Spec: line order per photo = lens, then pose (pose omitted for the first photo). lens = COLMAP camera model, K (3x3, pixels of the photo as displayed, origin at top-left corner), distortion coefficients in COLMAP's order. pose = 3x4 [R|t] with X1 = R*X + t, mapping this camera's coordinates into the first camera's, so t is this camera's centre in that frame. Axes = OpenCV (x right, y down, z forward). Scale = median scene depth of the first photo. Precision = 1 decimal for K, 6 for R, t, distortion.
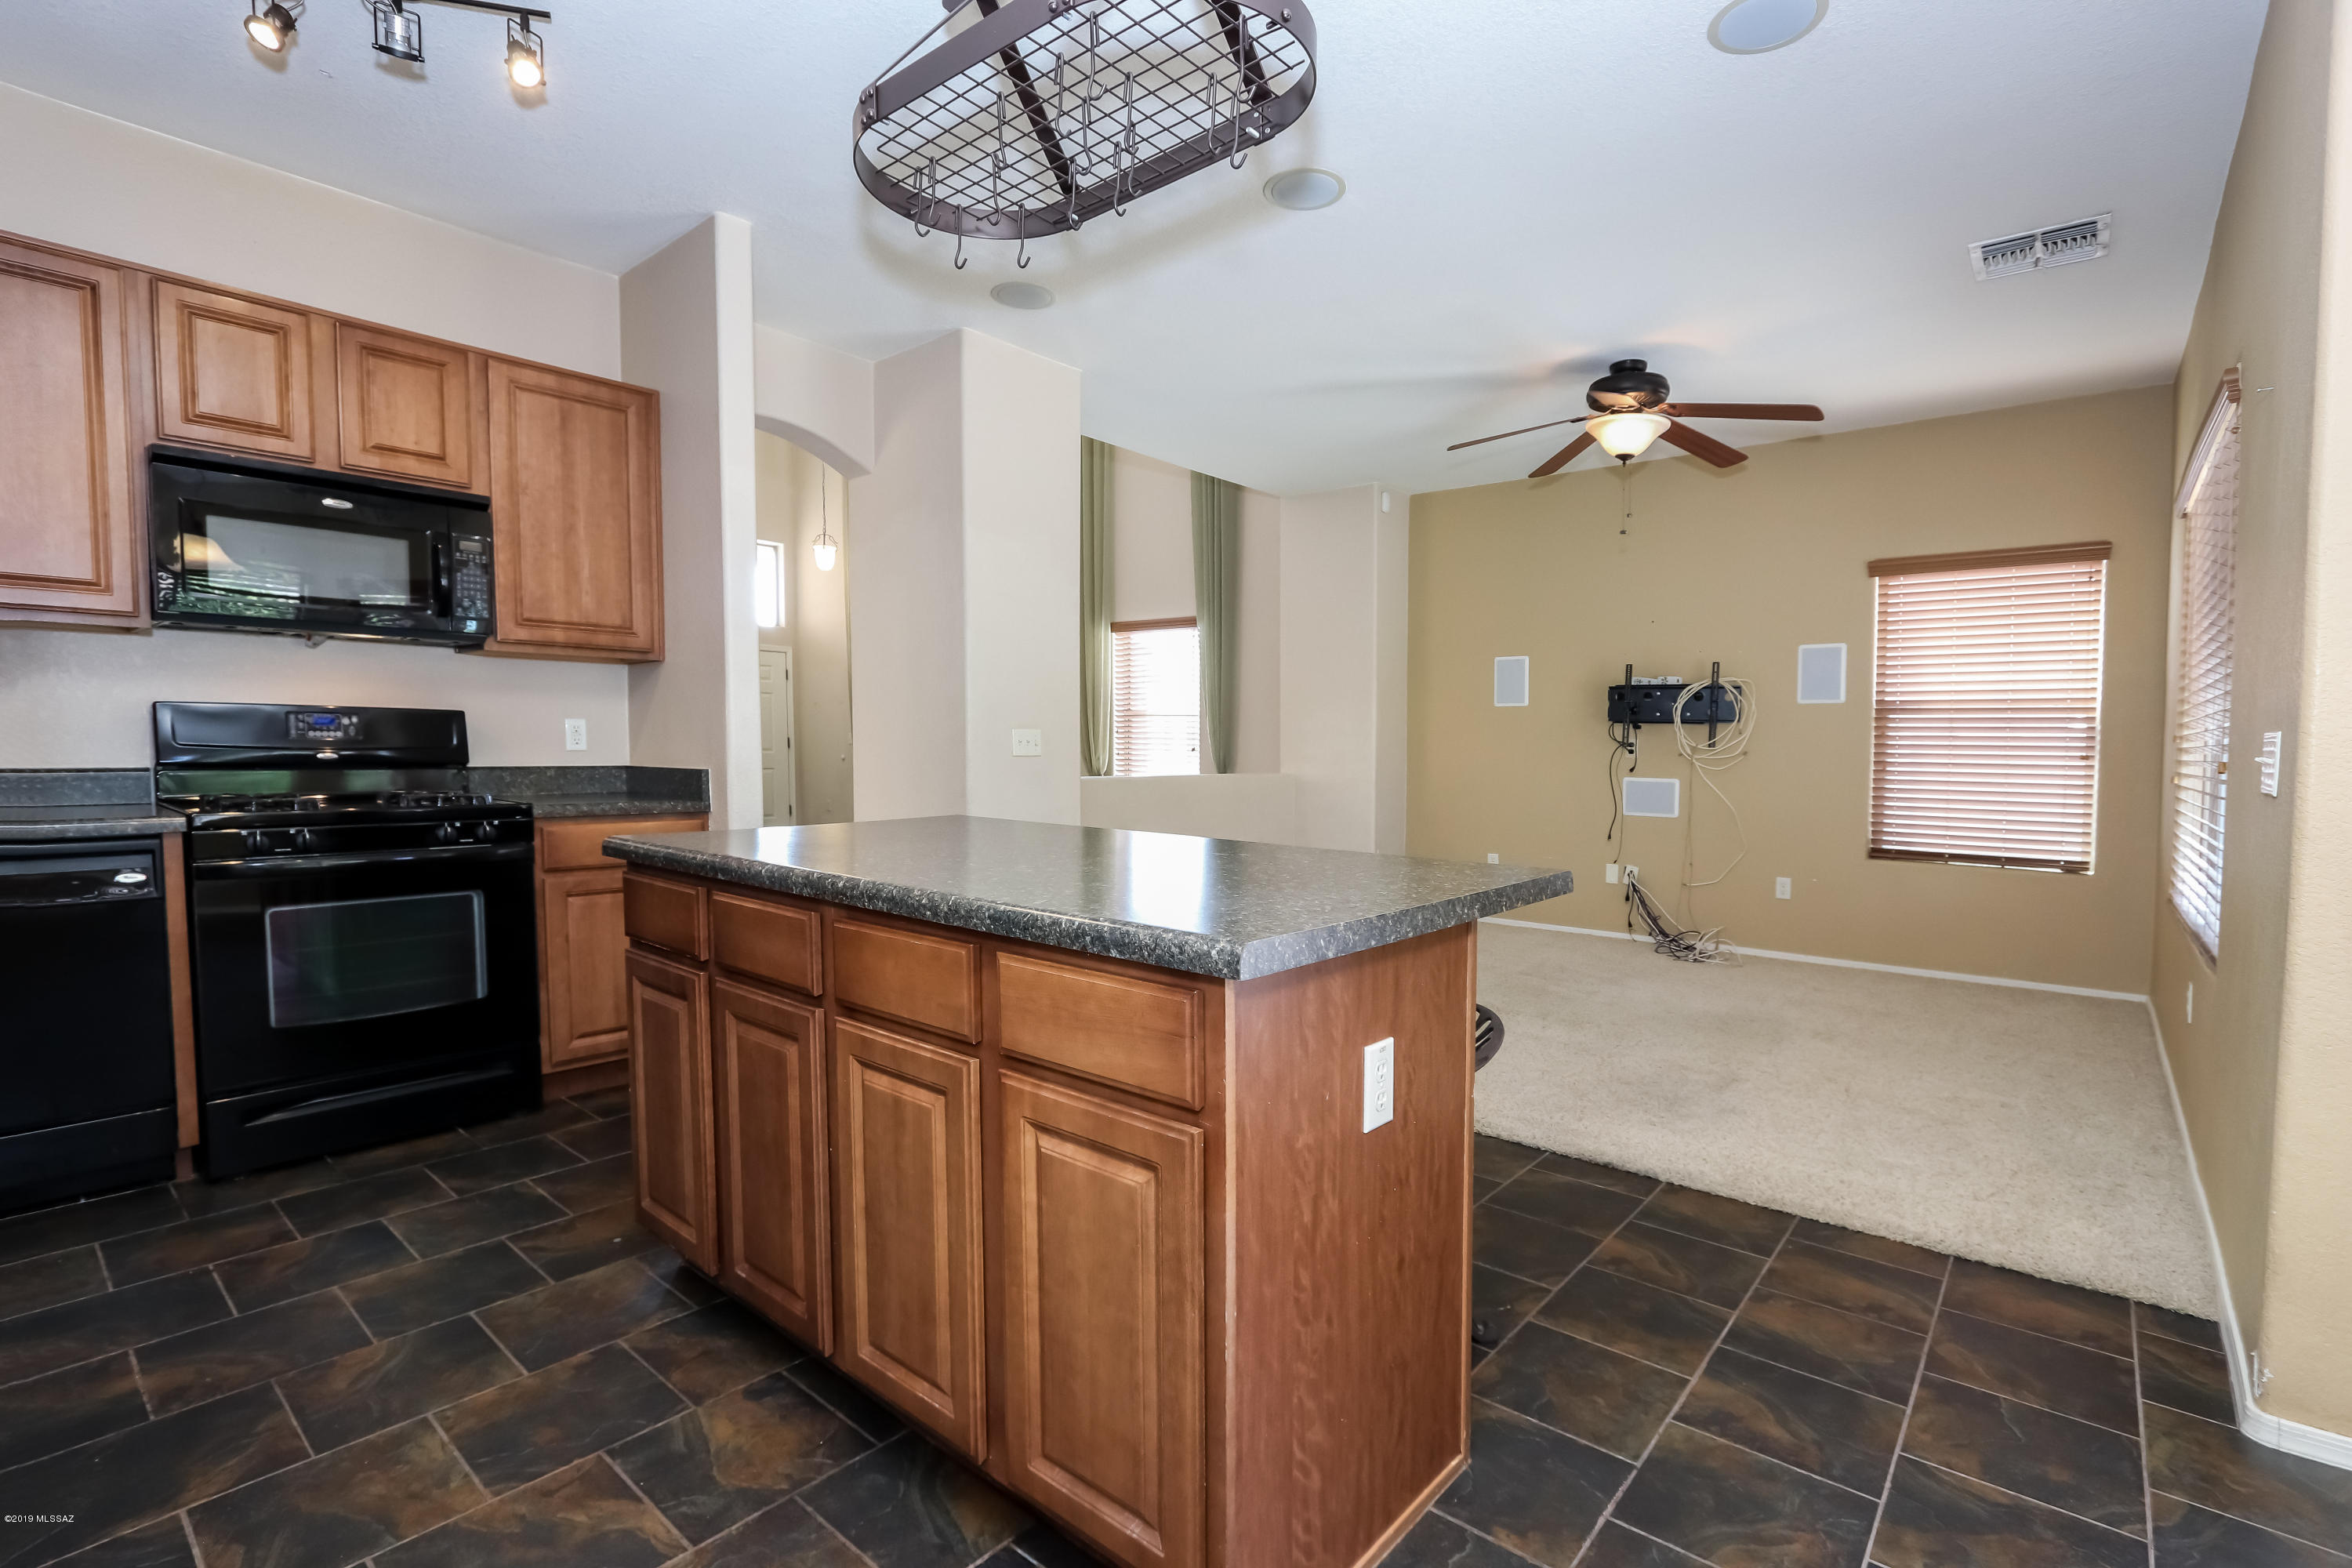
lens RADIAL K [[1091.1, 0, 1167.5], [0, 1091.1, 826.3], [0, 0, 1]] dist [-0.014398, -0.000116]
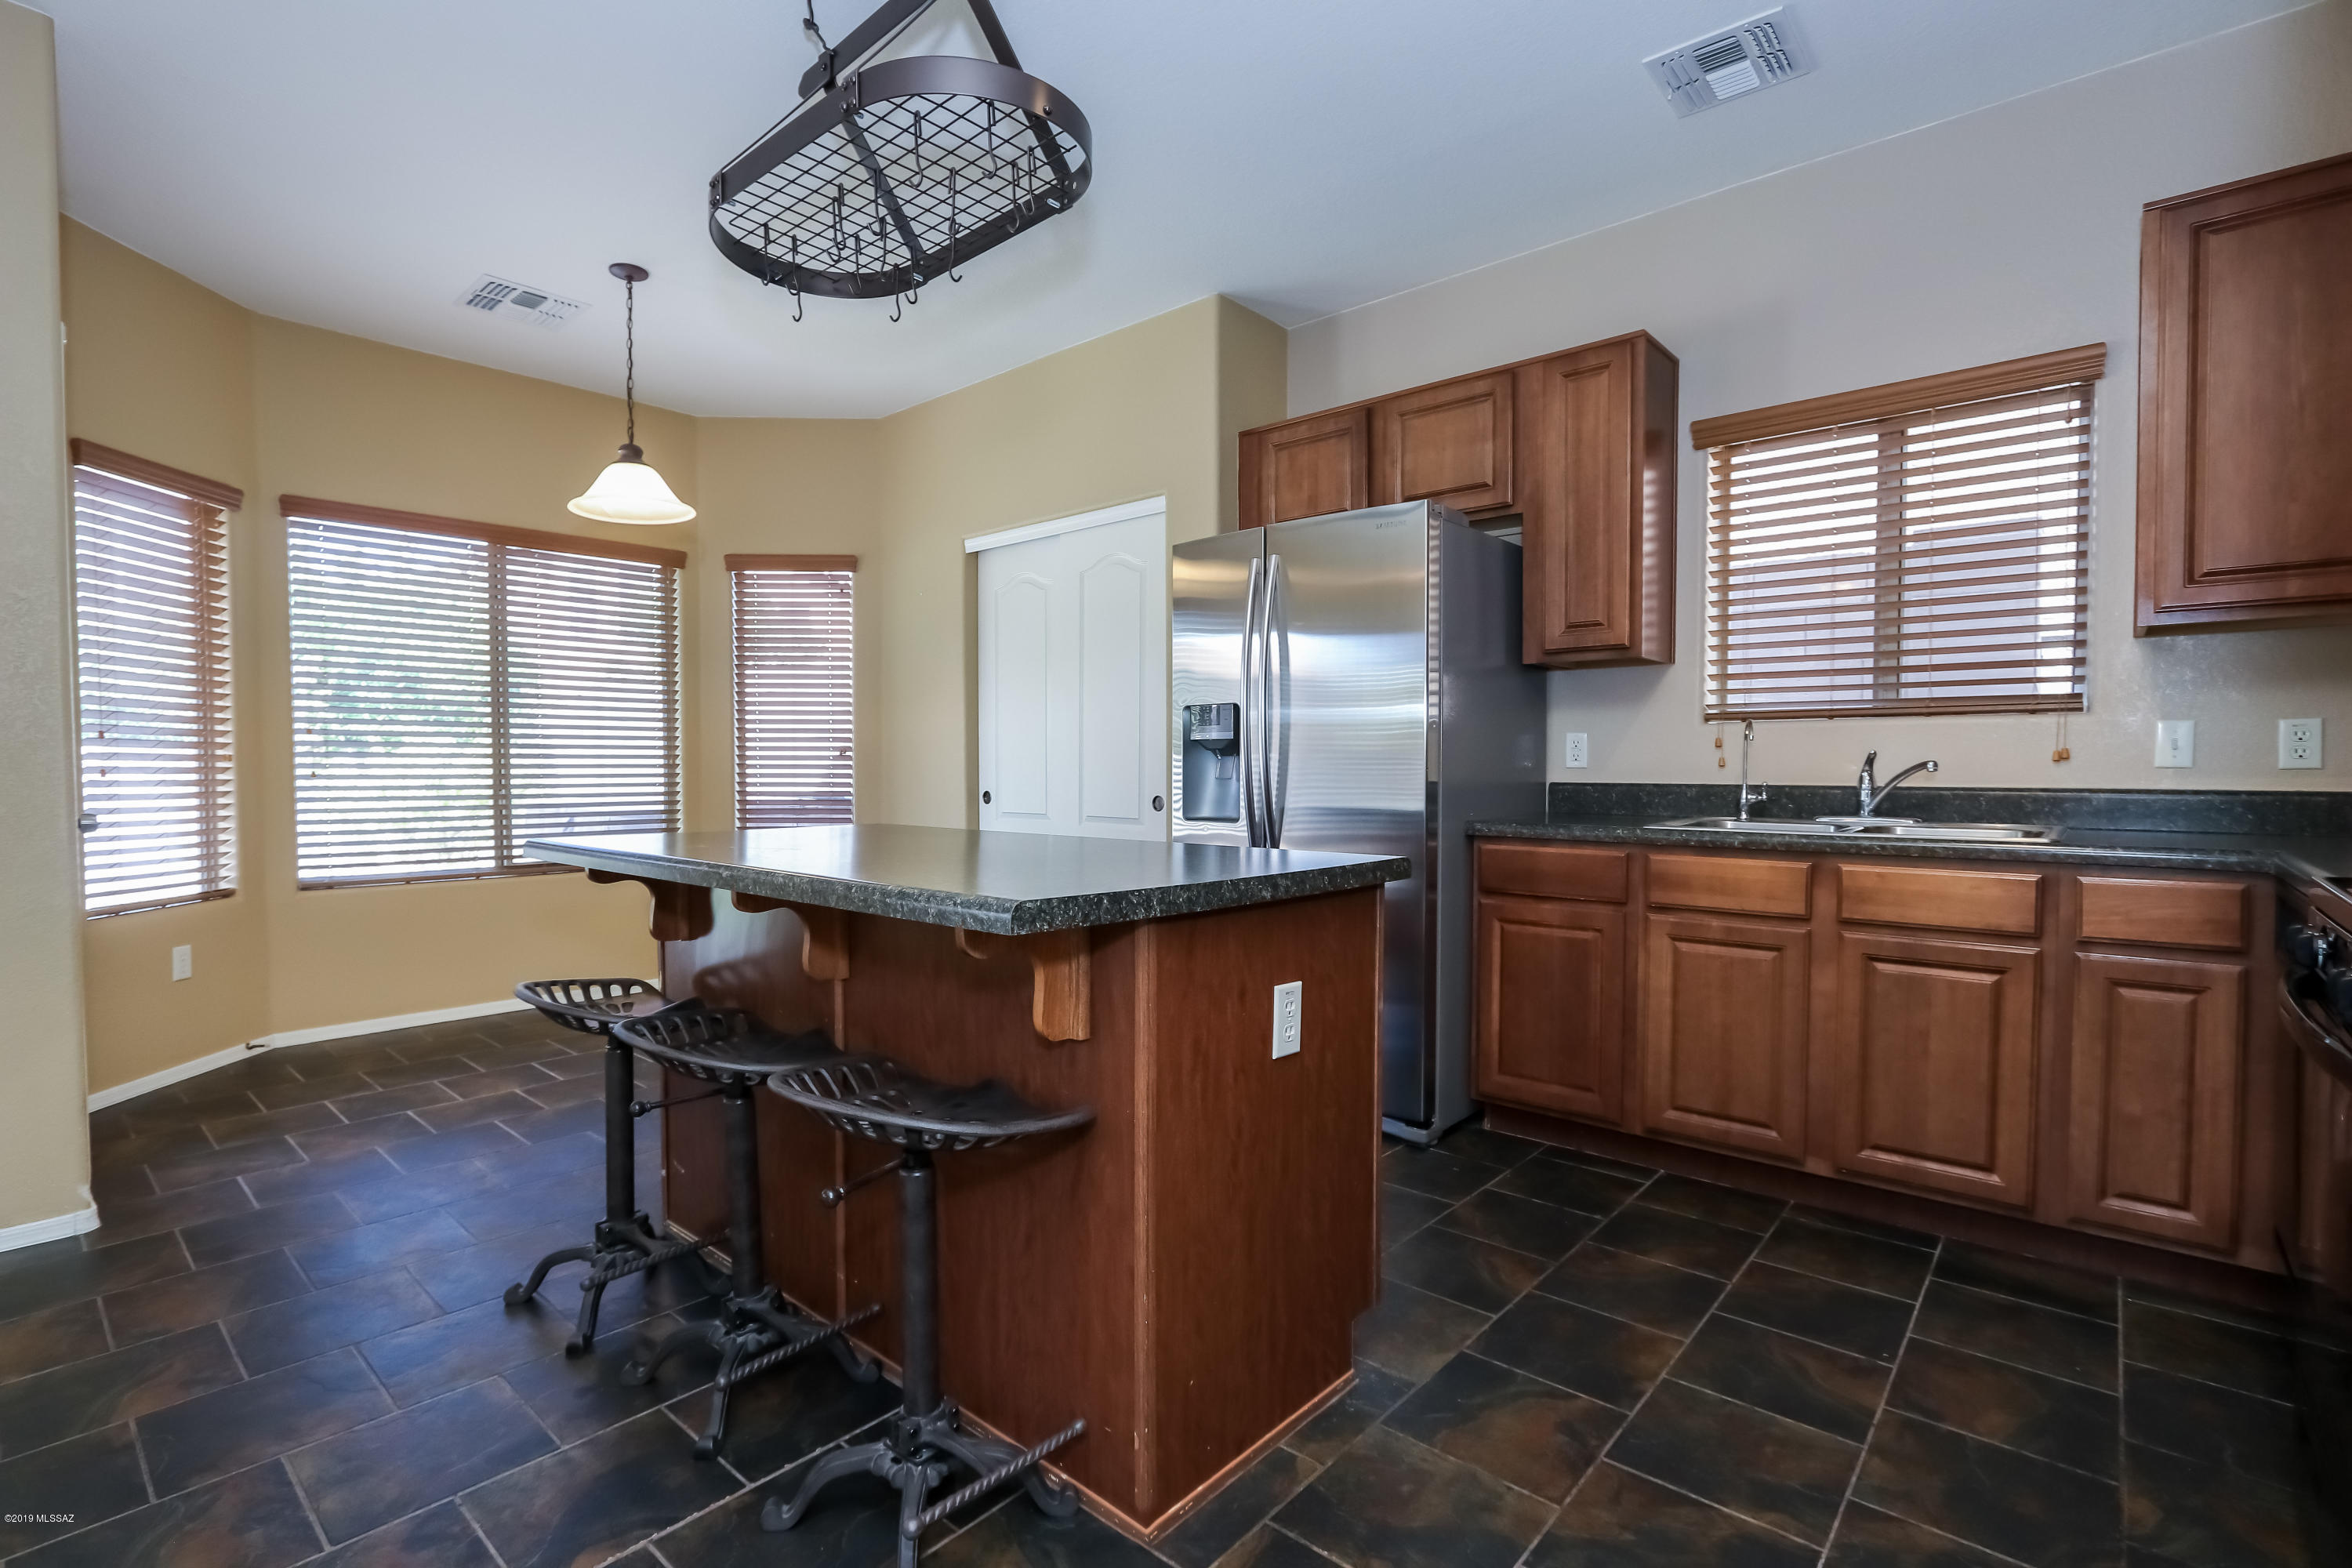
lens RADIAL K [[1091.1, 0, 1152.2], [0, 1091.1, 792.2], [0, 0, 1]] dist [-0.014398, -0.000116]
pose [[-0.999739, -0.012404, 0.019185, -0.150543], [-0.010341, 0.994507, 0.104154, -0.060507], [-0.020371, 0.103928, -0.994376, 0.867352]]
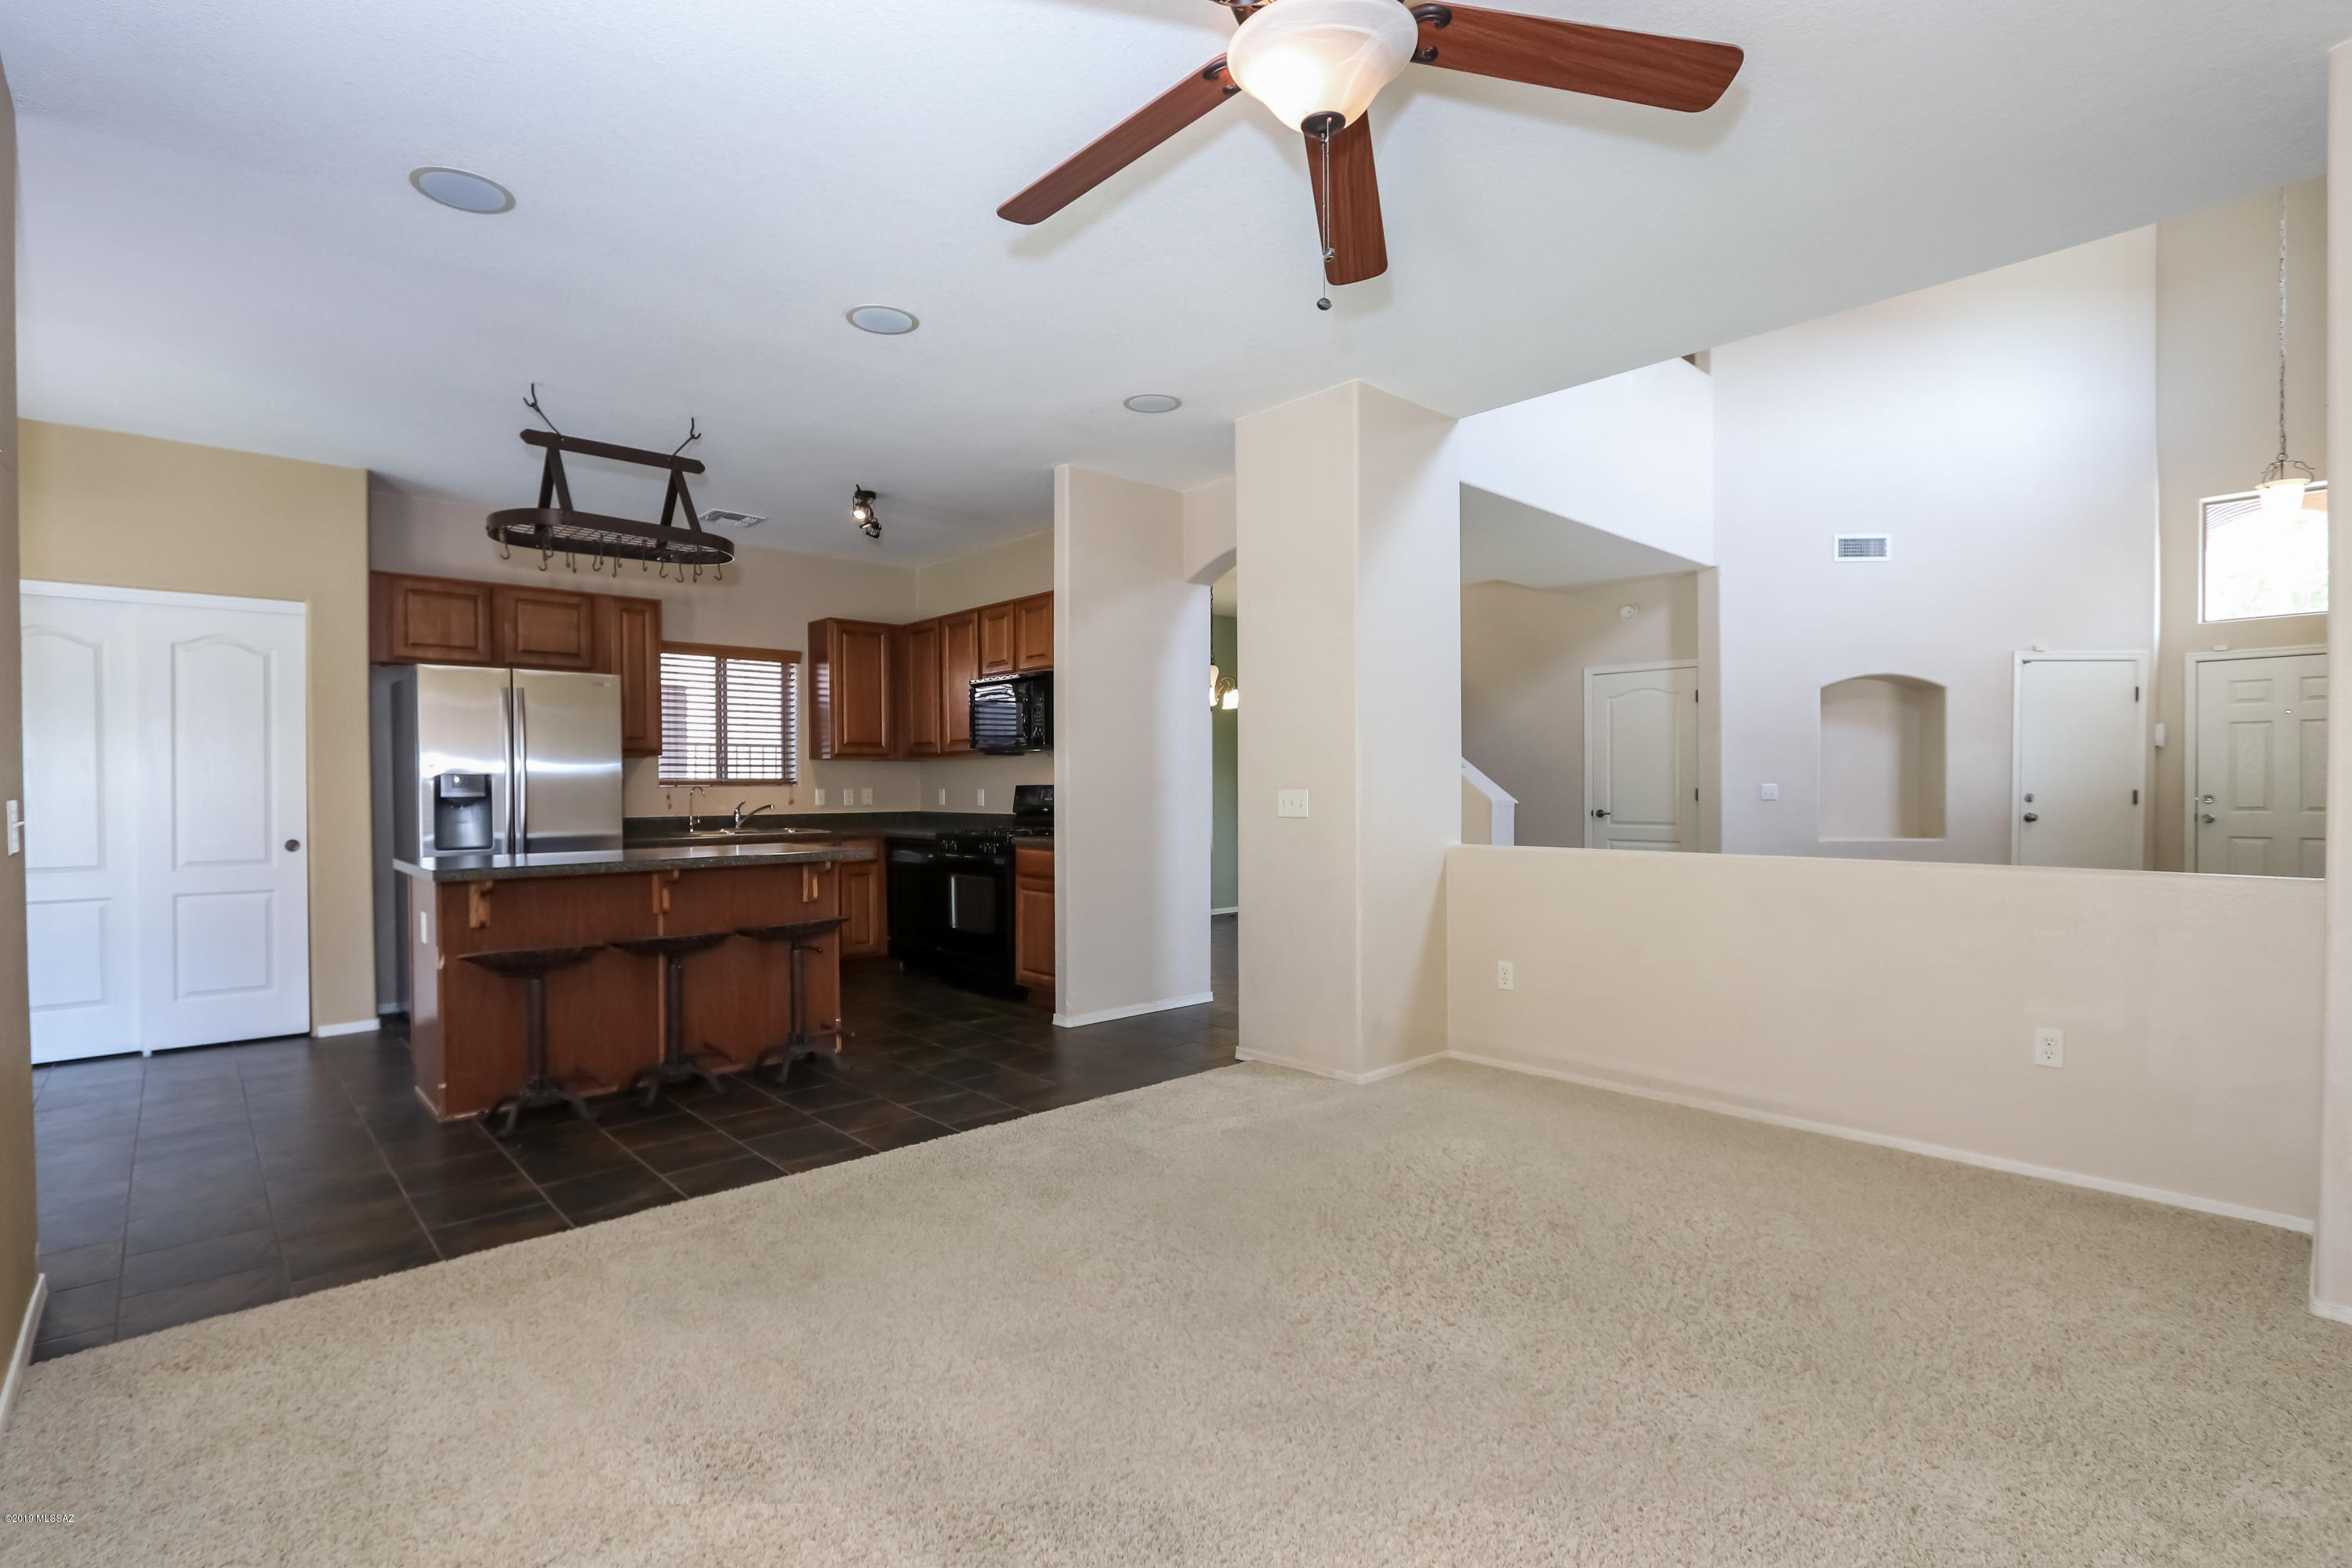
lens RADIAL K [[1091.1, 0, 1138.0], [0, 1091.1, 801.5], [0, 0, 1]] dist [-0.014398, -0.000116]
pose [[-0.127430, 0.000294, -0.991847, 0.839125], [-0.072502, 0.997322, 0.009611, -0.076238], [0.989194, 0.073136, -0.127068, 0.964913]]
